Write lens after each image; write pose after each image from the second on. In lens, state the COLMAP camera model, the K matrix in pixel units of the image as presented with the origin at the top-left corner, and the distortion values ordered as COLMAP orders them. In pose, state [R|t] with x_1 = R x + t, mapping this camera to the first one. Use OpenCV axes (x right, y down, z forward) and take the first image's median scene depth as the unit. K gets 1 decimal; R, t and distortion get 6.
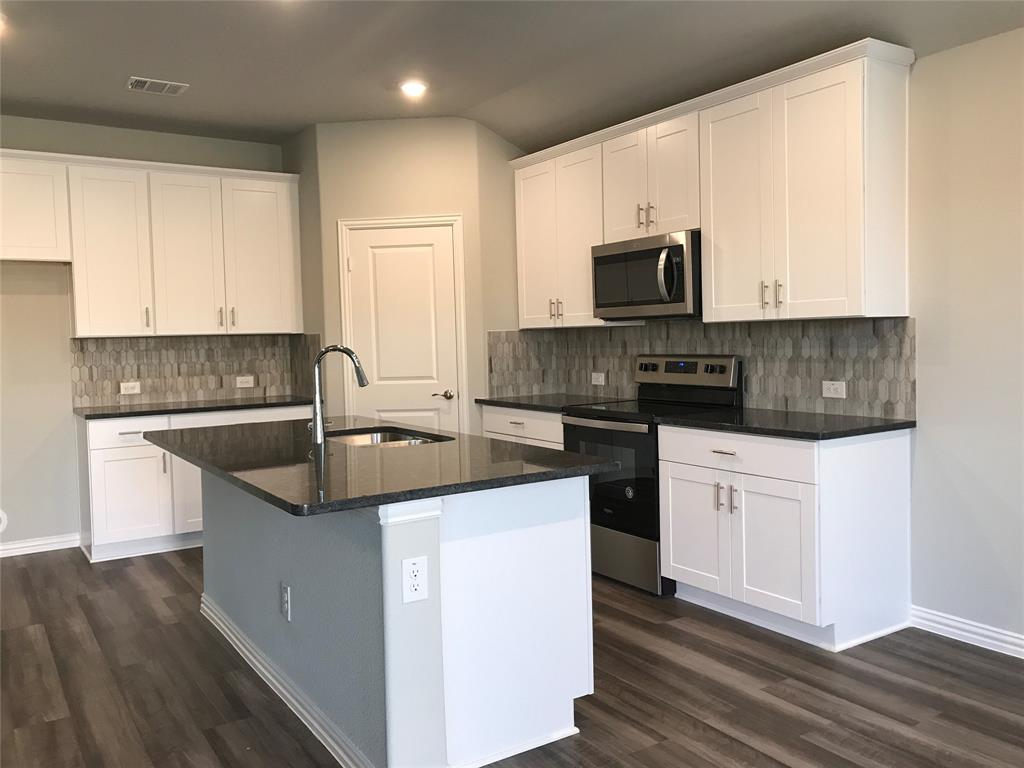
lens RADIAL K [[842.8, 0, 514.8], [0, 842.8, 365.1], [0, 0, 1]] dist [0.015779, -0.004995]
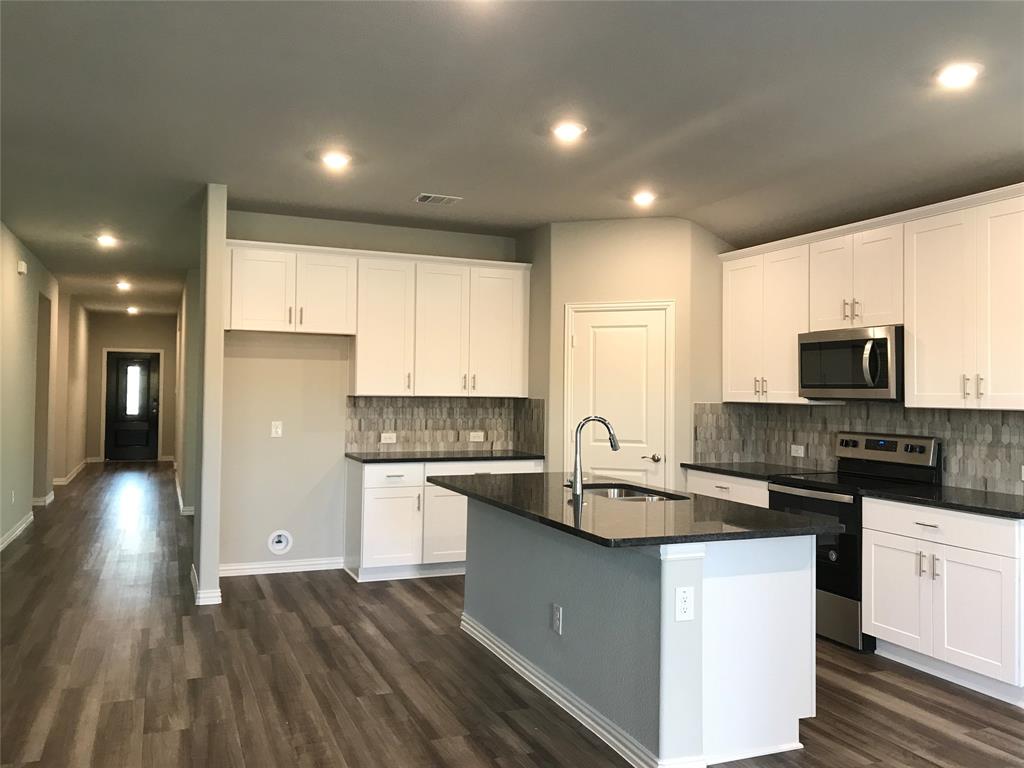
lens RADIAL K [[842.8, 0, 514.8], [0, 842.8, 365.1], [0, 0, 1]] dist [0.015779, -0.004995]
pose [[0.982449, 0.032139, -0.183739, -0.076791], [-0.044283, 0.997070, -0.062378, -0.012152], [0.181196, 0.069420, 0.980994, -0.188648]]
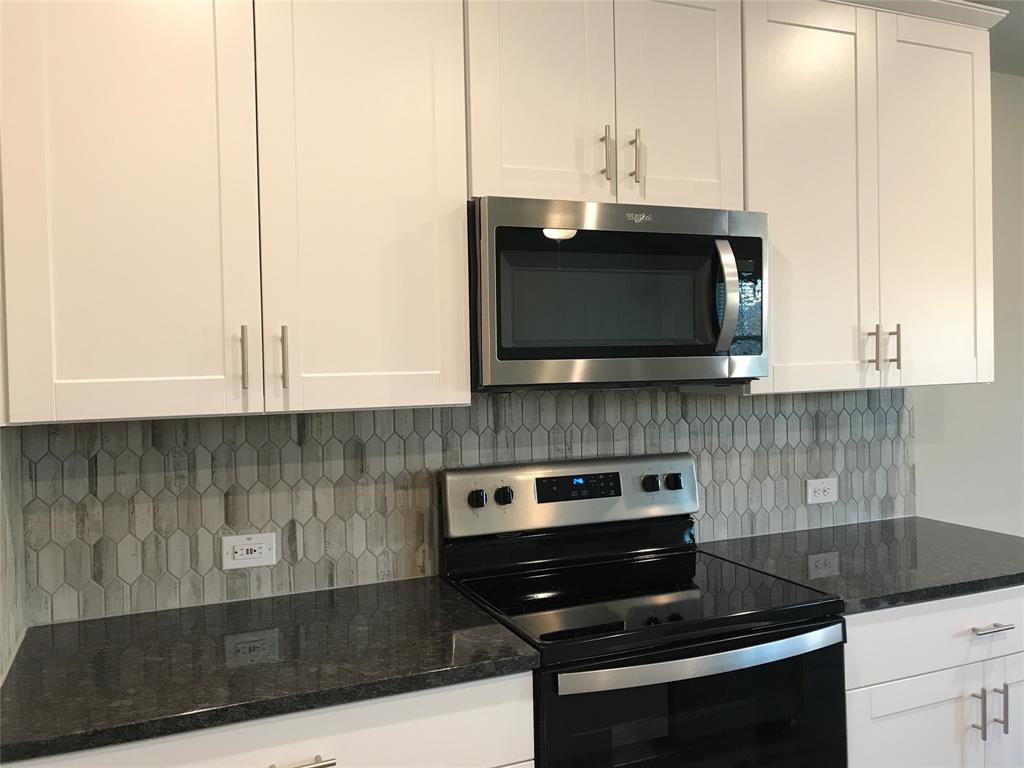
lens RADIAL K [[842.8, 0, 514.8], [0, 842.8, 365.1], [0, 0, 1]] dist [0.015779, -0.004995]
pose [[0.174845, 0.017622, 0.984438, -0.288804], [0.052310, 0.998261, -0.027160, -0.056983], [-0.983205, 0.056245, 0.173619, 0.963302]]
